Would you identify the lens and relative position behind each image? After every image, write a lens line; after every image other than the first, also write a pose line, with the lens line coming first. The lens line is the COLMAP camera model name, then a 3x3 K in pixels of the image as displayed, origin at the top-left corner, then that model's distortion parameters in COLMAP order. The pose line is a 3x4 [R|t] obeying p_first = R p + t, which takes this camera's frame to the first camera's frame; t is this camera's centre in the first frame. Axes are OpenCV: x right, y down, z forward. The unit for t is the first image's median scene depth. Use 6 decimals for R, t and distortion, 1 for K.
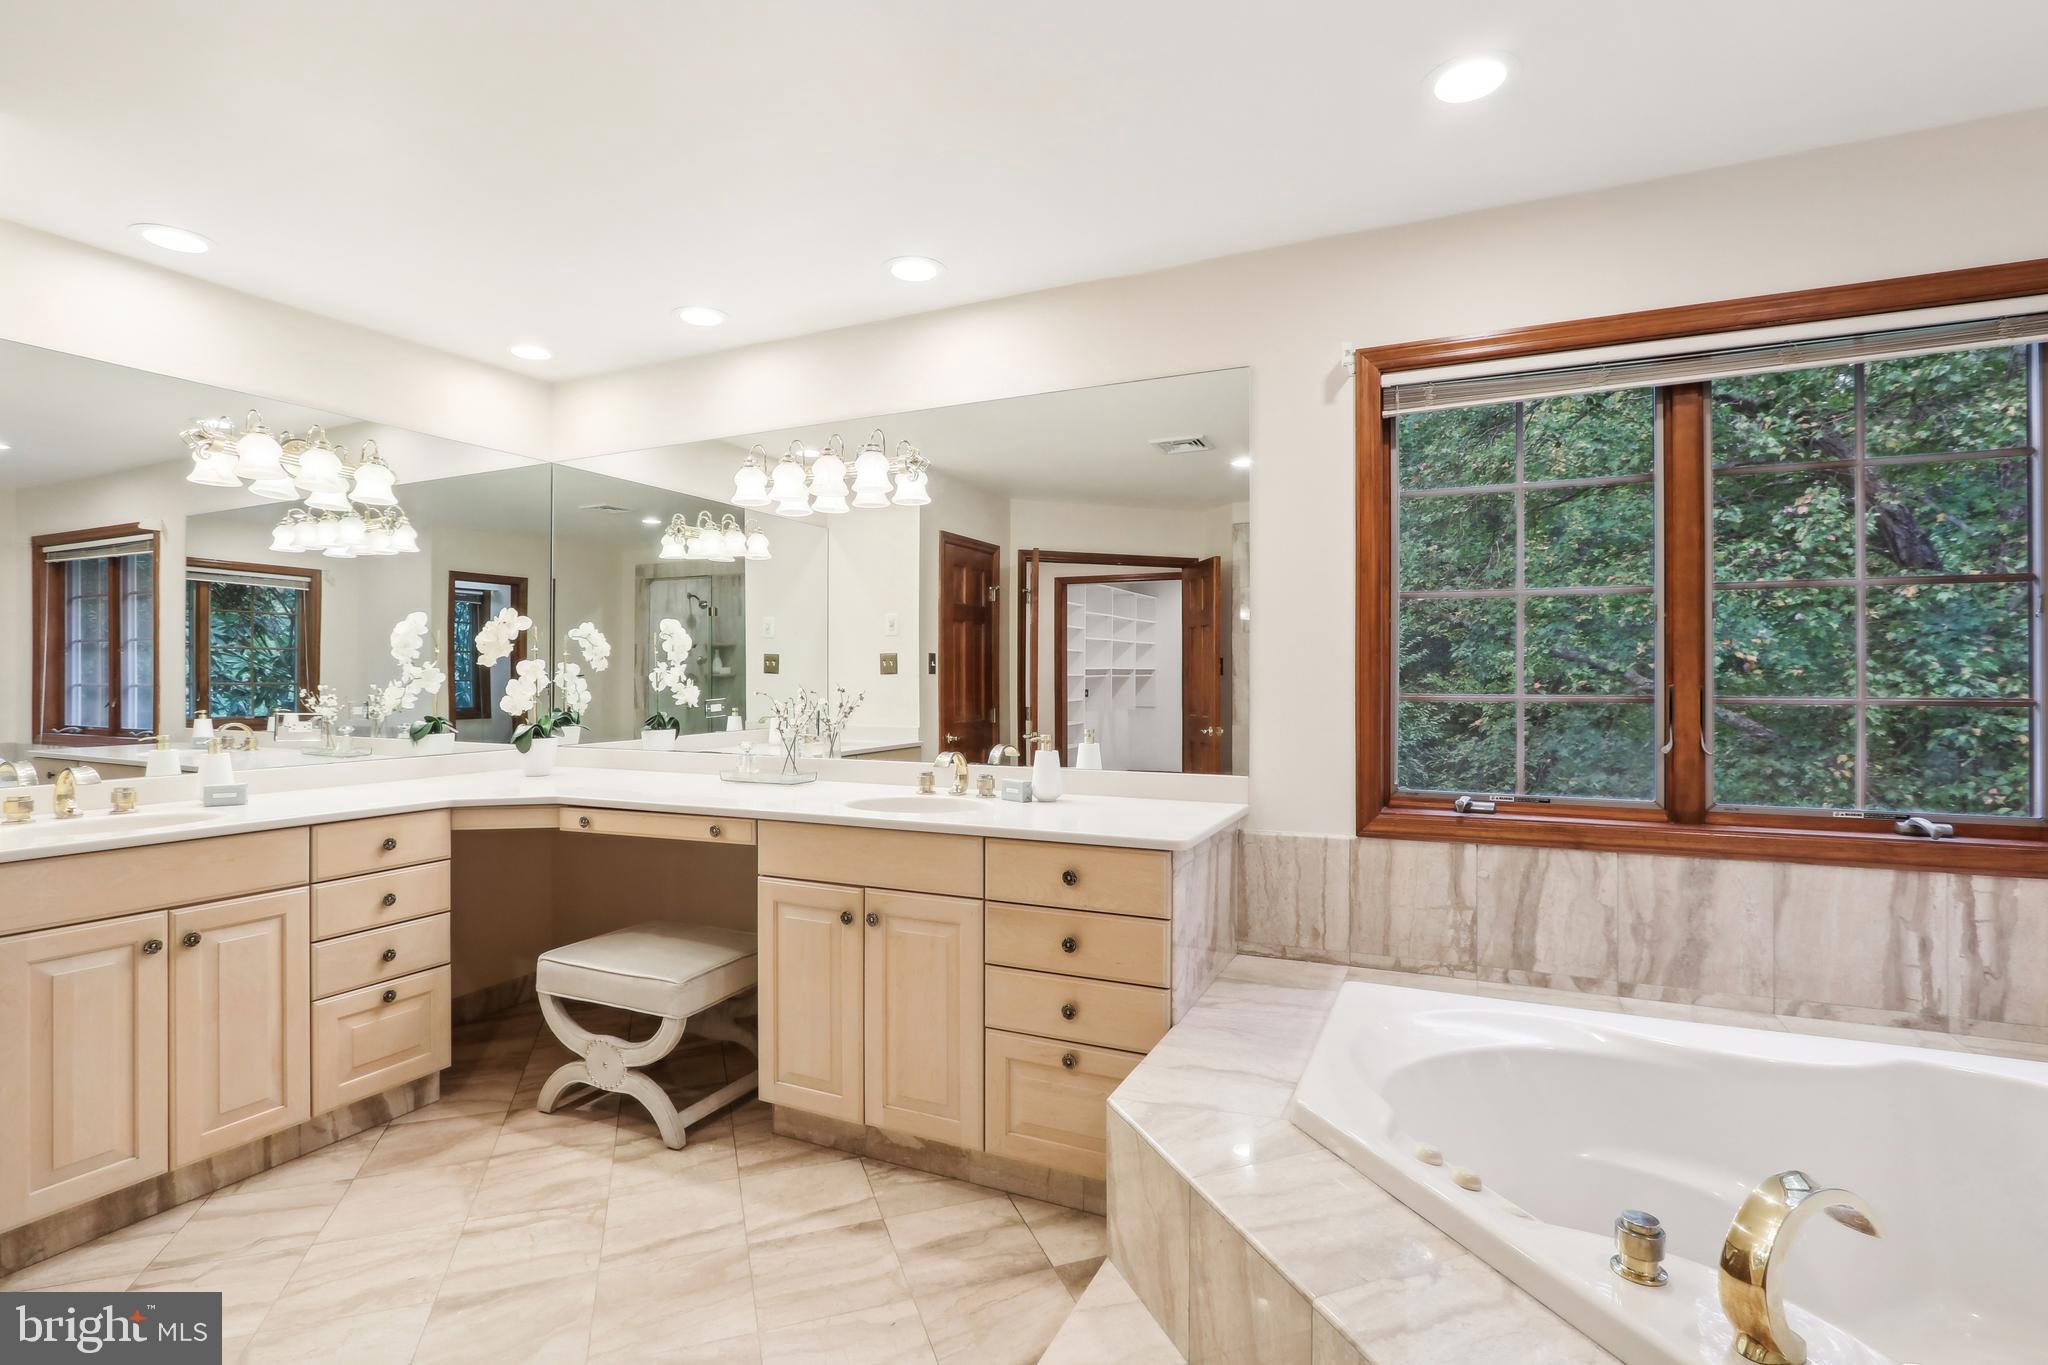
lens RADIAL K [[968.9, 0, 1016.8], [0, 968.9, 679.0], [0, 0, 1]] dist [-0.021173, 0.004901]
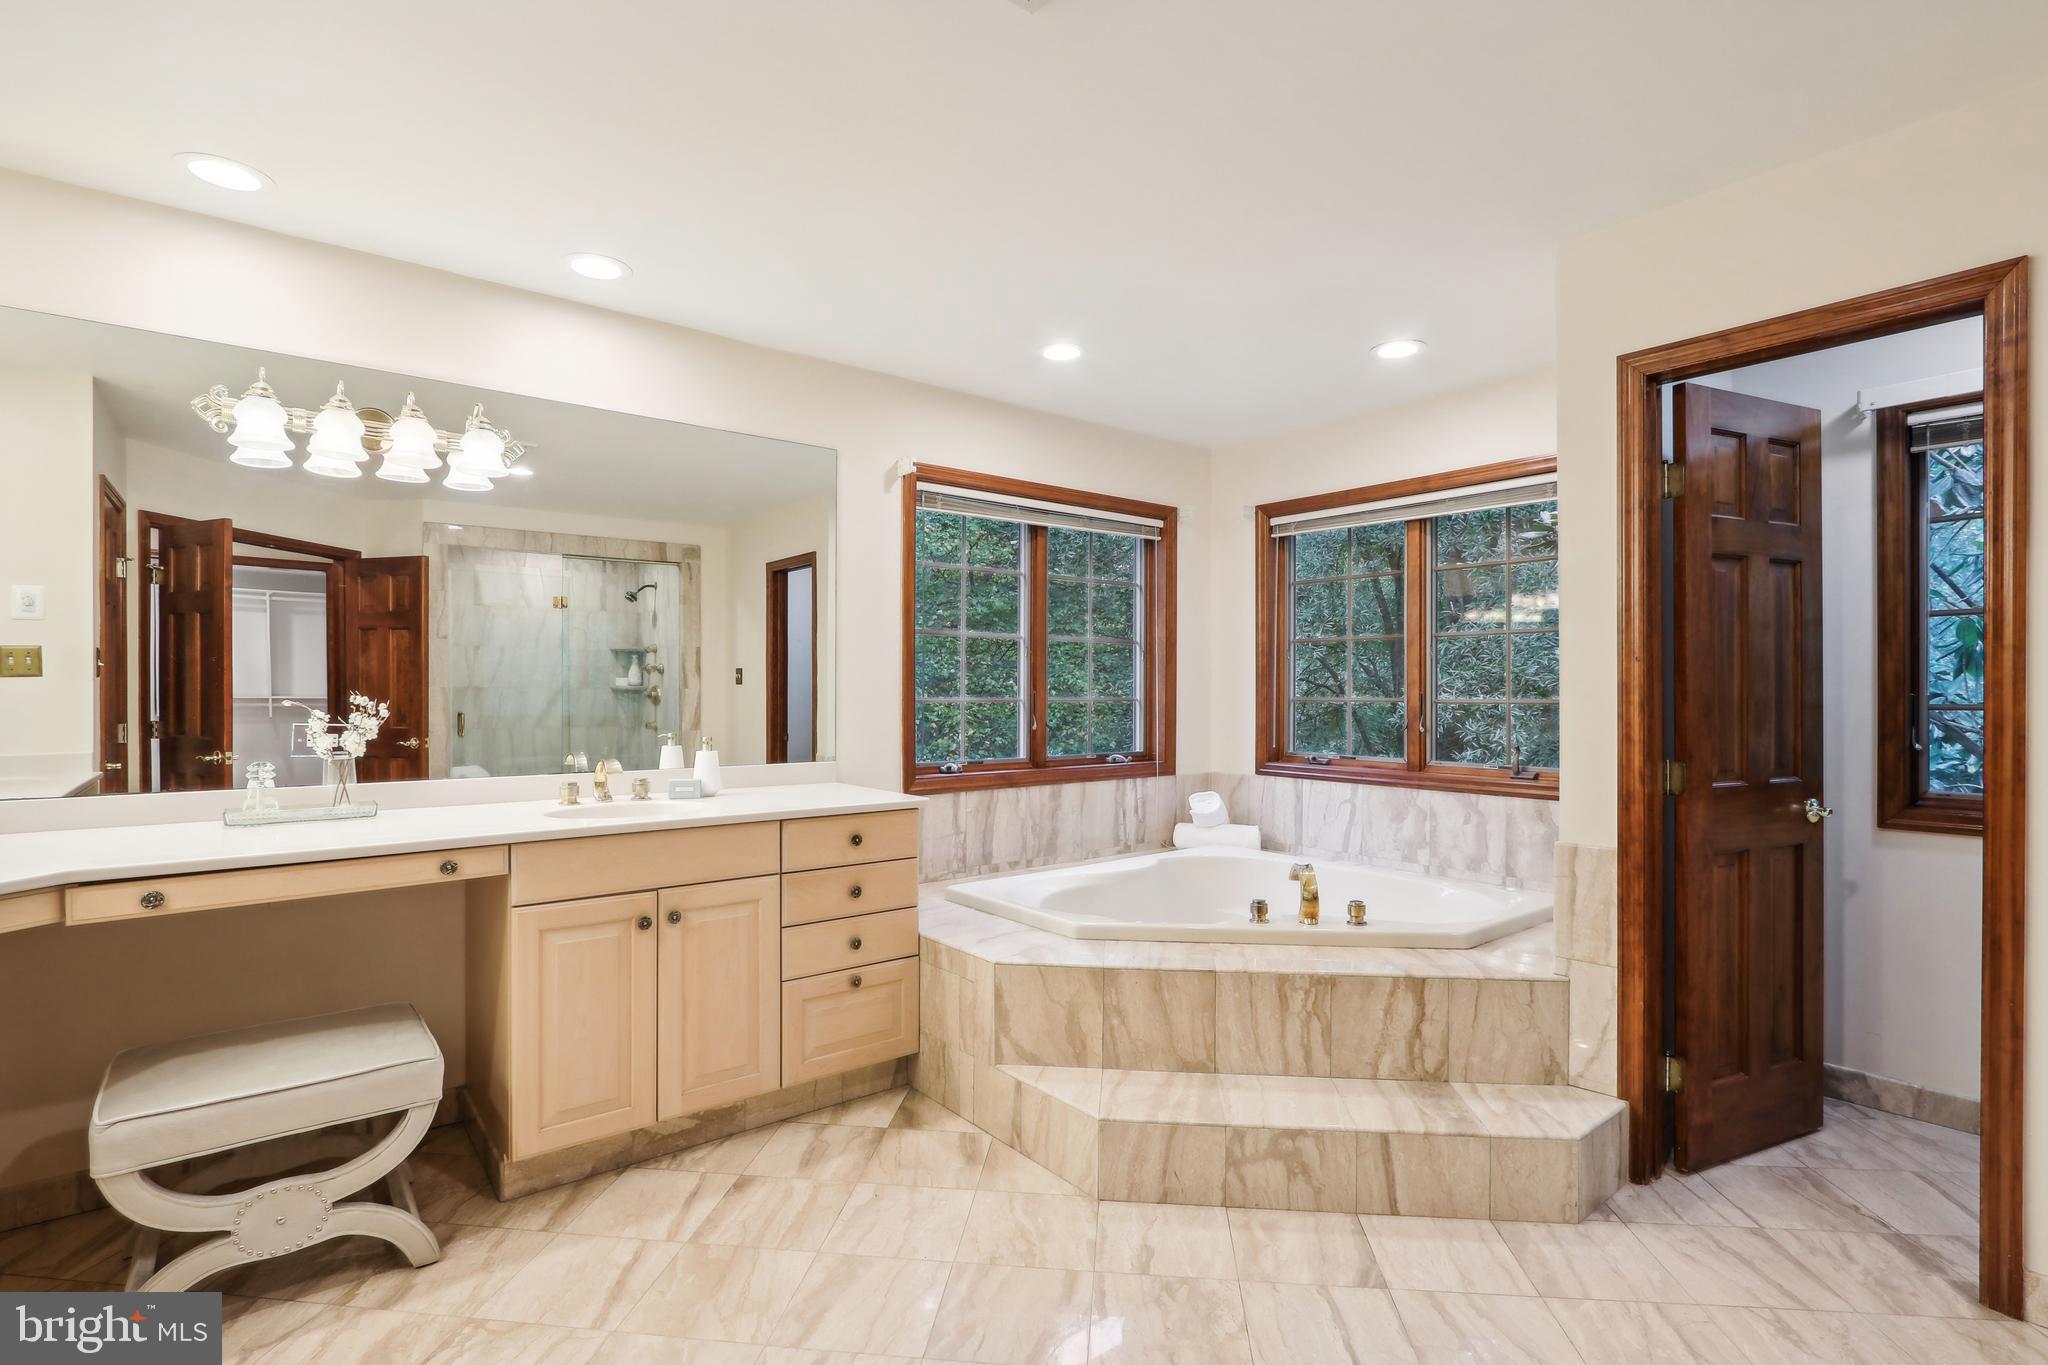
lens RADIAL K [[971.1, 0, 1030.4], [0, 971.1, 693.3], [0, 0, 1]] dist [-0.000774, 0.000147]
pose [[0.443378, -0.001921, 0.896333, -0.915431], [-0.000189, 0.999997, 0.002237, 0.005404], [-0.896335, -0.001161, 0.443376, 0.193756]]
